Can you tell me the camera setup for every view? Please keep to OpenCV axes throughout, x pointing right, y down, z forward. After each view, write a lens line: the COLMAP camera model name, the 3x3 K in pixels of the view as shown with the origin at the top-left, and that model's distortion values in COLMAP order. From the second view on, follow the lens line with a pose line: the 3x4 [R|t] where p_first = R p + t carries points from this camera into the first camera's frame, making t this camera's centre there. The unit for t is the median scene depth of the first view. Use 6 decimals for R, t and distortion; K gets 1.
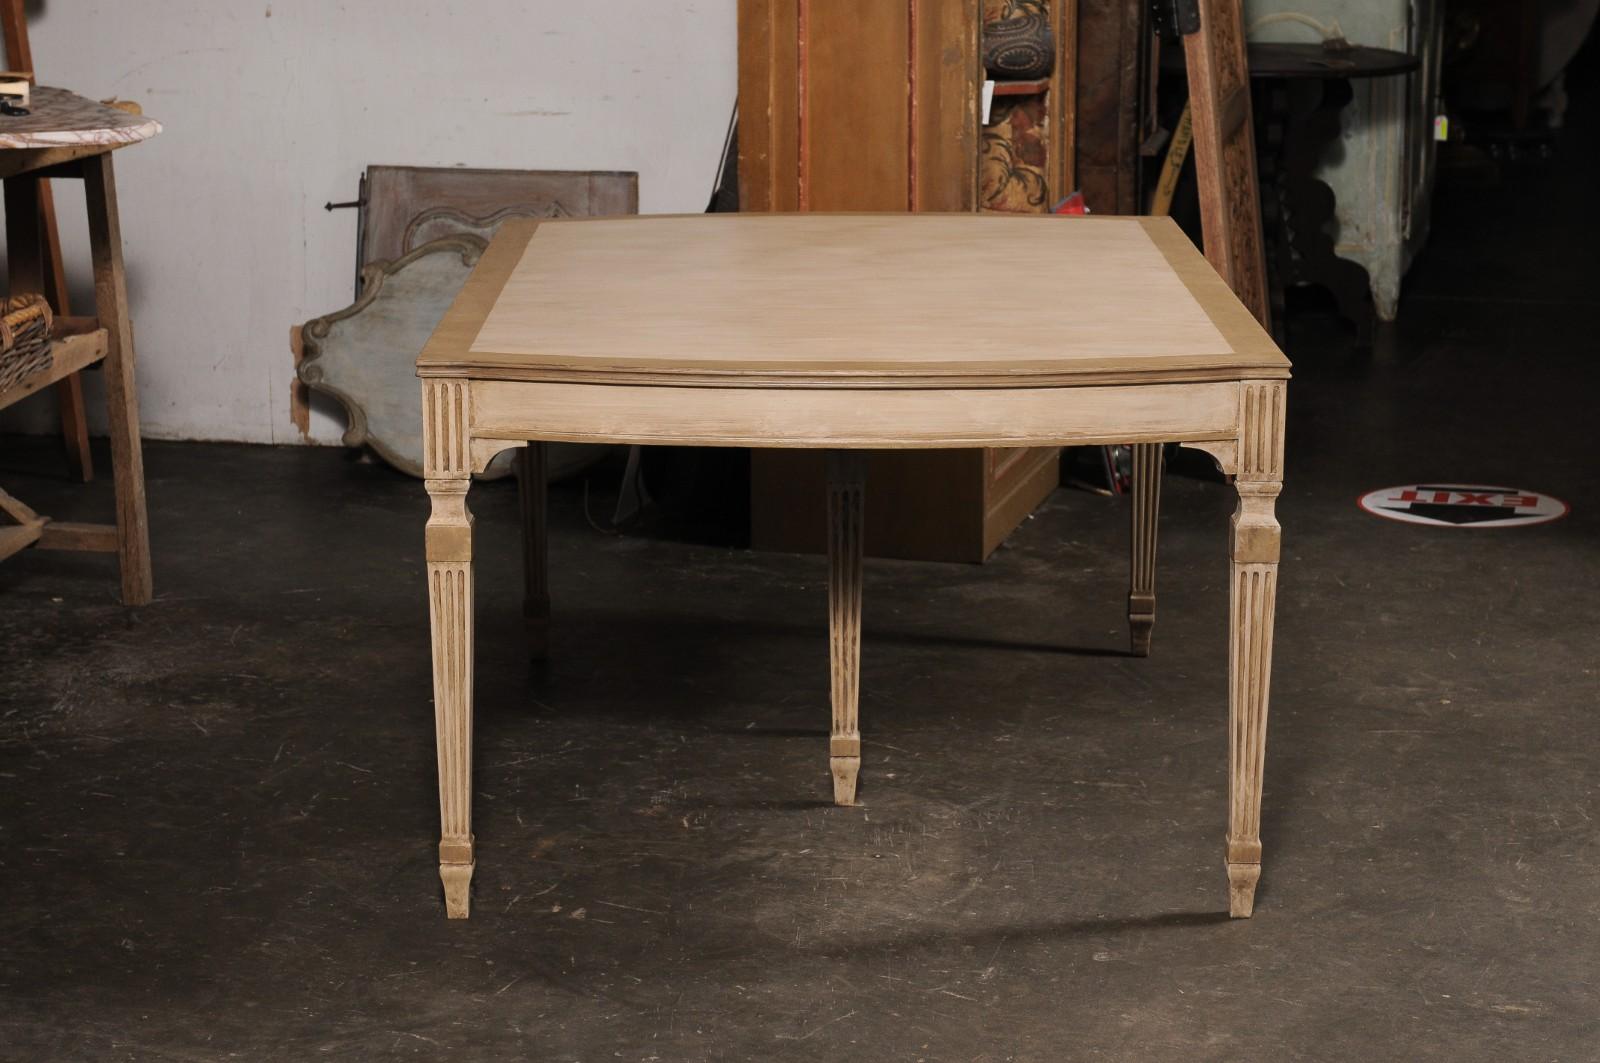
lens RADIAL K [[3555.1, 0, 800.0], [0, 3555.1, 531.5], [0, 0, 1]] dist [0.050610, 0.327261]
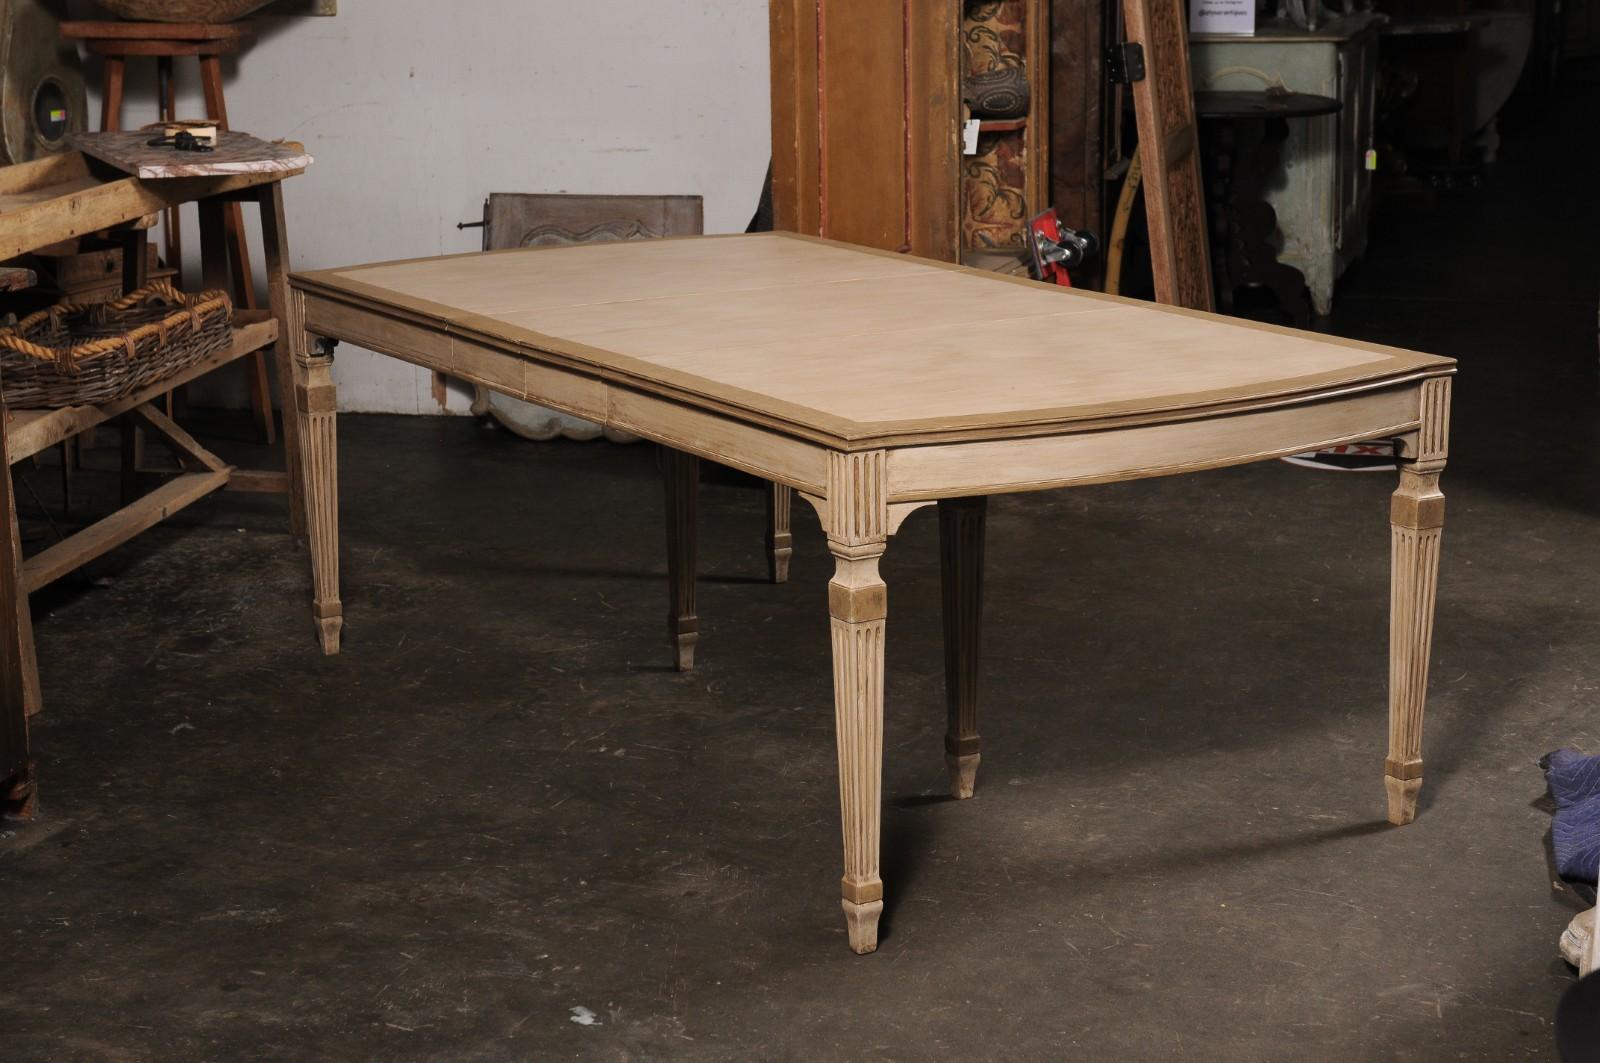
lens RADIAL K [[3009.5, 0, 800.0], [0, 3009.5, 531.5], [0, 0, 1]] dist [-0.009752, 0.256675]
pose [[0.999204, -0.004881, -0.039603, 0.035330], [0.005024, 0.999981, 0.003510, 0.016572], [0.039585, -0.003706, 0.999209, -0.074752]]
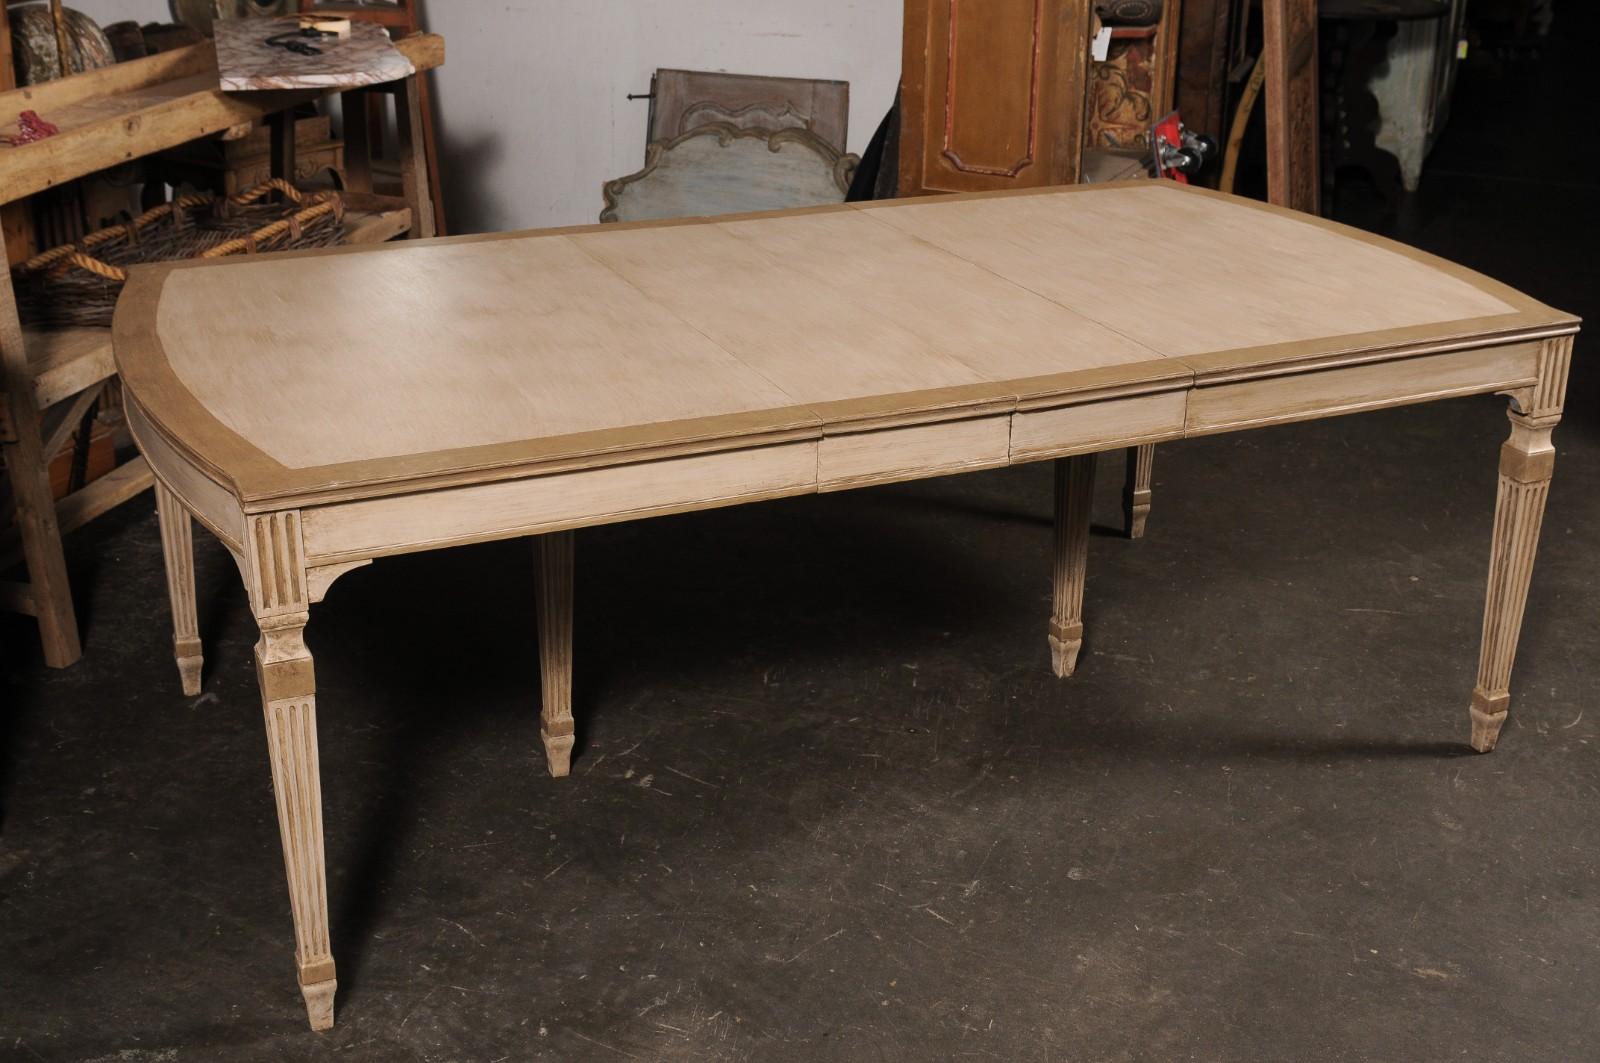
lens RADIAL K [[1986.0, 0, 800.0], [0, 1986.0, 531.5], [0, 0, 1]] dist [-0.070798, 0.061034]
pose [[0.989603, 0.066393, -0.127583, 0.050249], [-0.044840, 0.985285, 0.164932, -0.064246], [0.136656, -0.157496, 0.978019, 0.269625]]
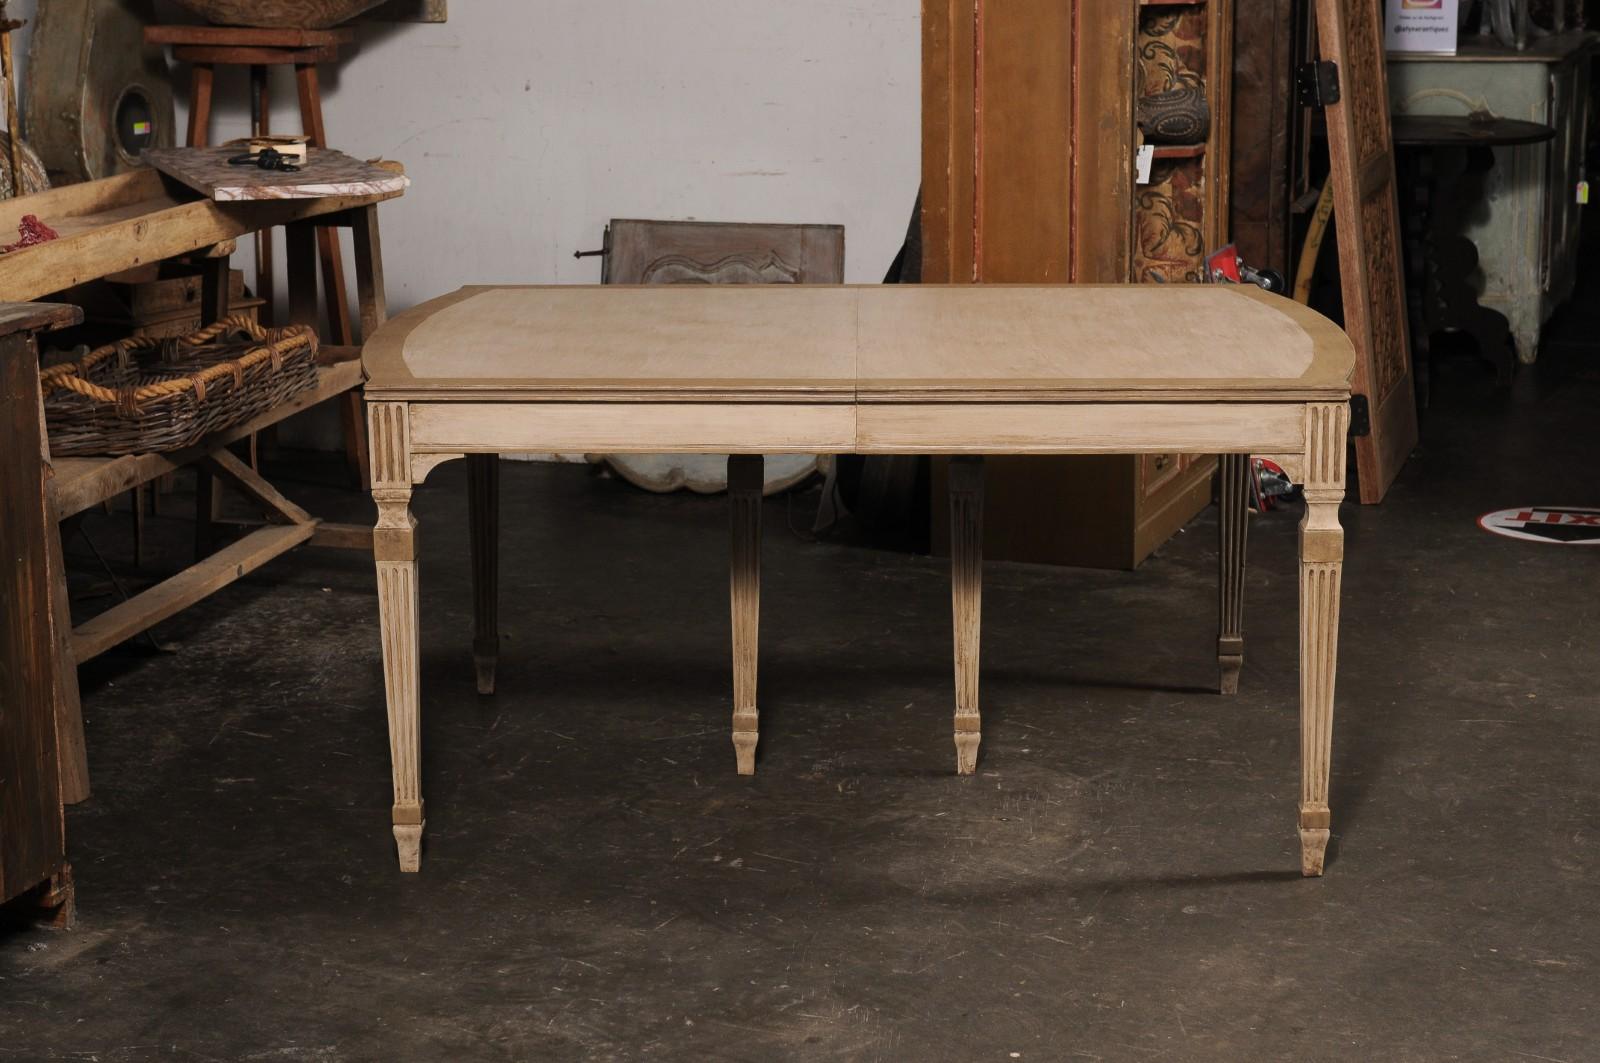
lens RADIAL K [[3143.6, 0, 800.0], [0, 3143.6, 531.5], [0, 0, 1]] dist [0.004747, 0.273288]
pose [[0.996289, 0.012318, -0.085185, 0.031745], [-0.013005, 0.999887, -0.007518, 0.005810], [0.085083, 0.008598, 0.996337, -0.006661]]
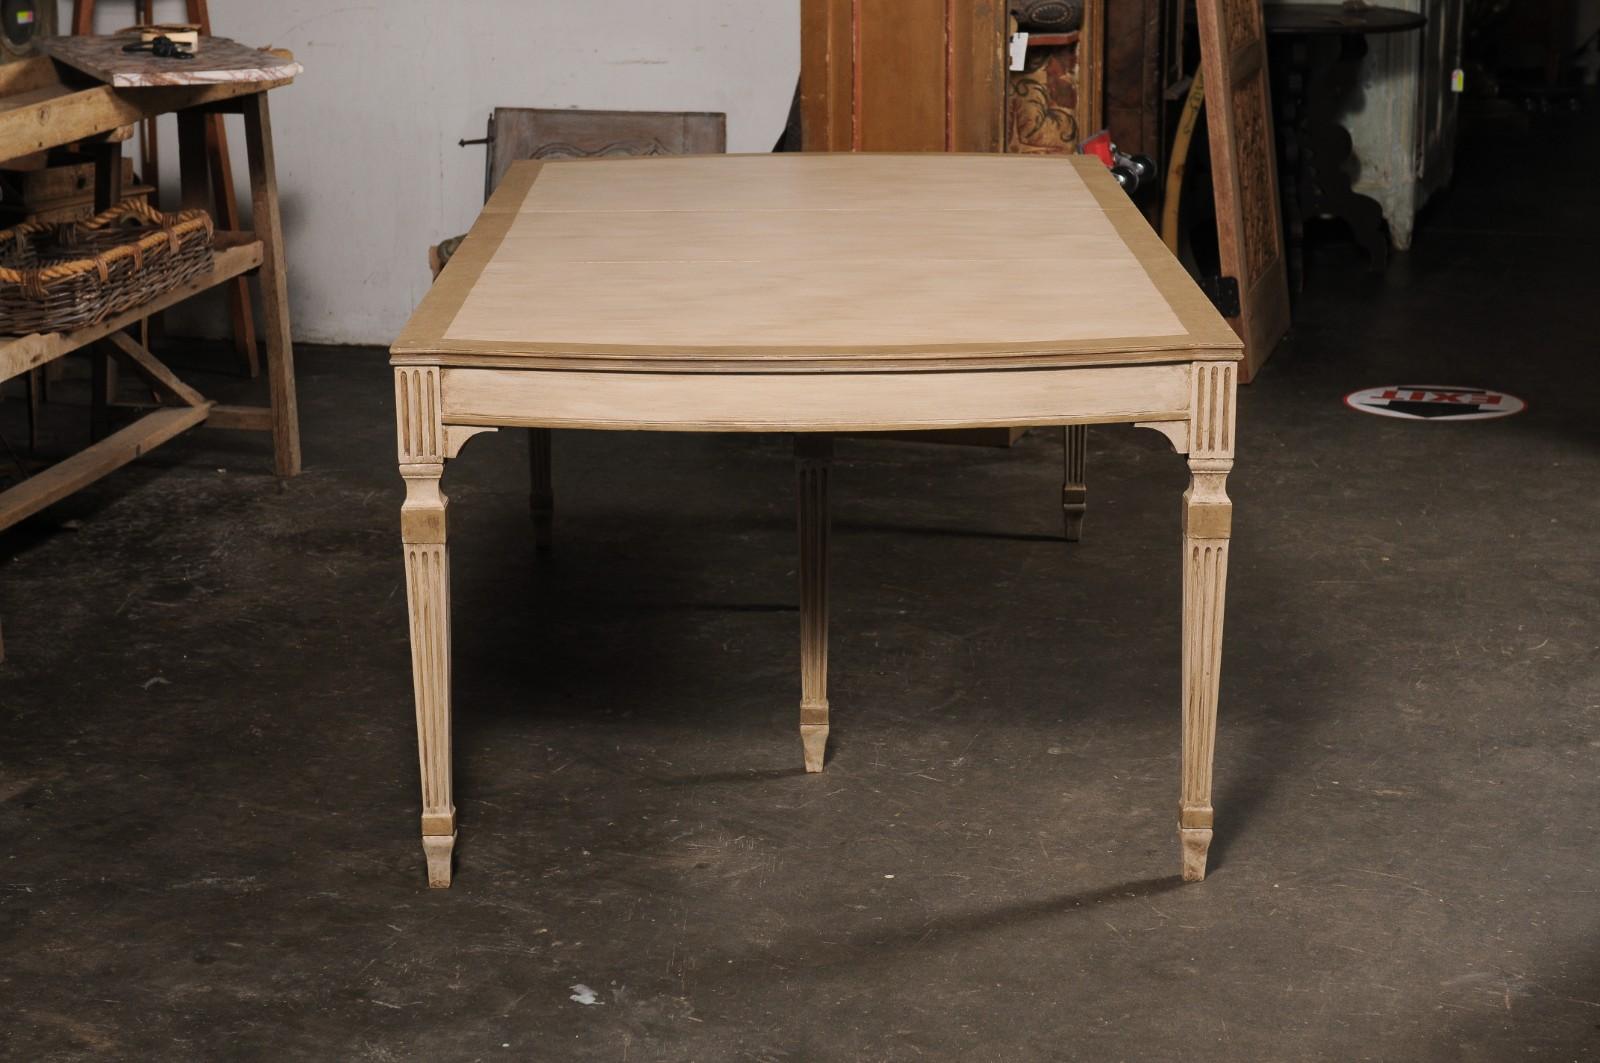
lens RADIAL K [[3290.4, 0, 800.0], [0, 3290.4, 531.5], [0, 0, 1]] dist [0.020569, 0.273352]
pose [[0.998761, 0.007234, -0.049245, 0.037426], [-0.006333, 0.999810, 0.018419, 0.017782], [0.049369, -0.018084, 0.998617, -0.083503]]
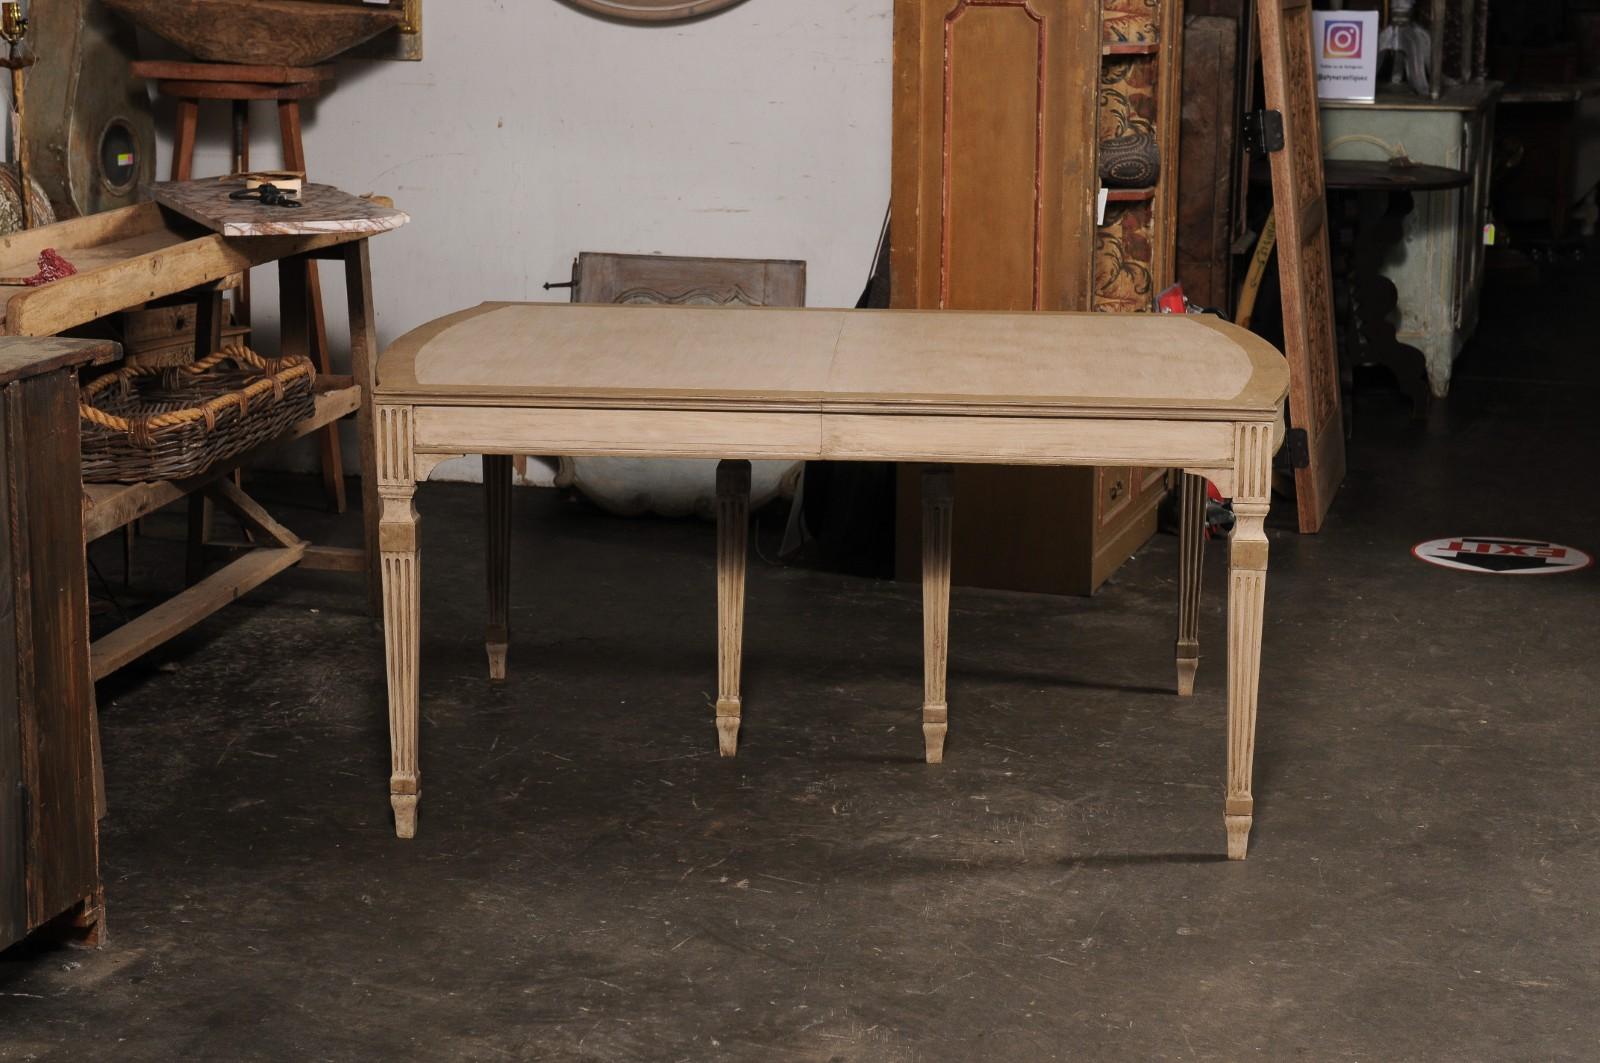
lens RADIAL K [[3009.5, 0, 800.0], [0, 3009.5, 531.5], [0, 0, 1]] dist [-0.009752, 0.256675]
pose [[0.998743, 0.019387, -0.046213, 0.000758], [-0.019909, 0.999743, -0.010874, 0.000271], [0.045990, 0.011780, 0.998872, -0.002679]]
